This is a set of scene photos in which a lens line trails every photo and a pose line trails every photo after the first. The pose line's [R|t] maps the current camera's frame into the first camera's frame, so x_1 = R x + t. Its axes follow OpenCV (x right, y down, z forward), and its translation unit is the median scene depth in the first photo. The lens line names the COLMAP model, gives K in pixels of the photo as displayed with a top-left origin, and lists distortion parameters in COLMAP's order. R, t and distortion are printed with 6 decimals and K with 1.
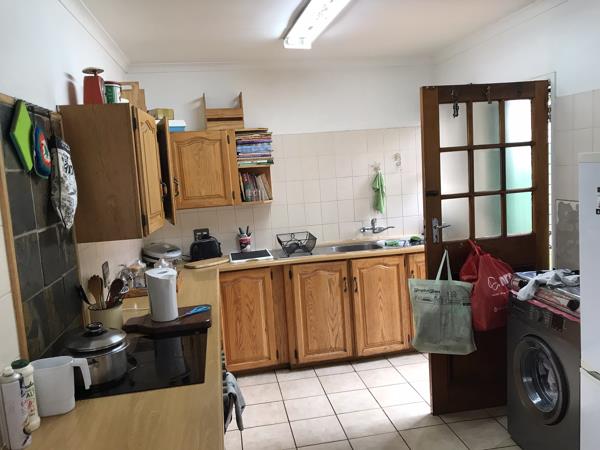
lens RADIAL K [[492.2, 0, 303.0], [0, 492.2, 221.7], [0, 0, 1]] dist [0.023357, -0.066877]
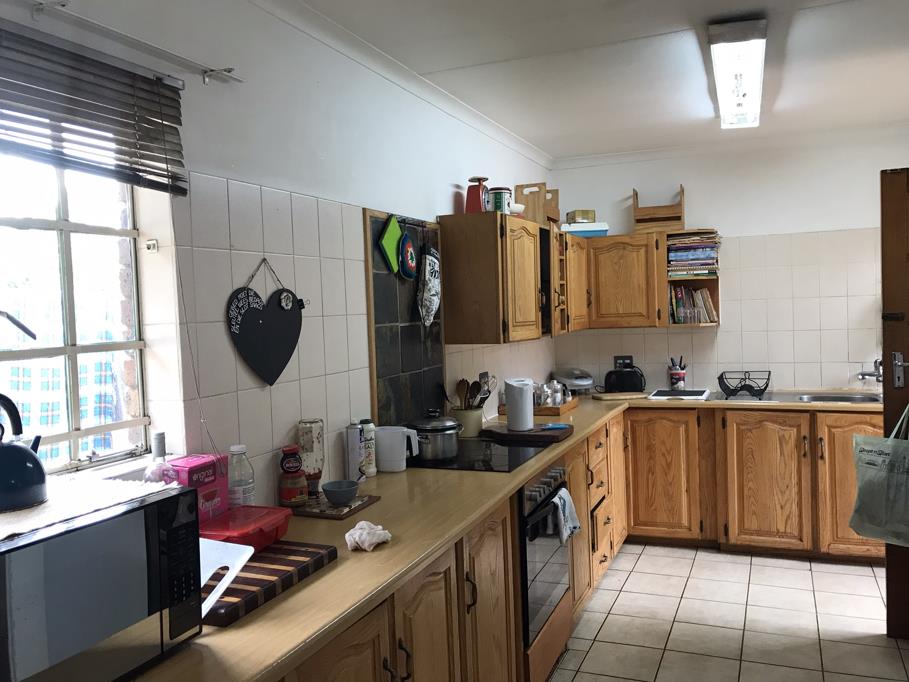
lens RADIAL K [[745.7, 0, 450.3], [0, 745.7, 342.7], [0, 0, 1]] dist [0.023357, -0.066877]
pose [[0.834930, 0.060415, -0.547030, 0.243189], [-0.079873, 0.996735, -0.011828, 0.033150], [0.544529, 0.053569, 0.837030, -0.191221]]
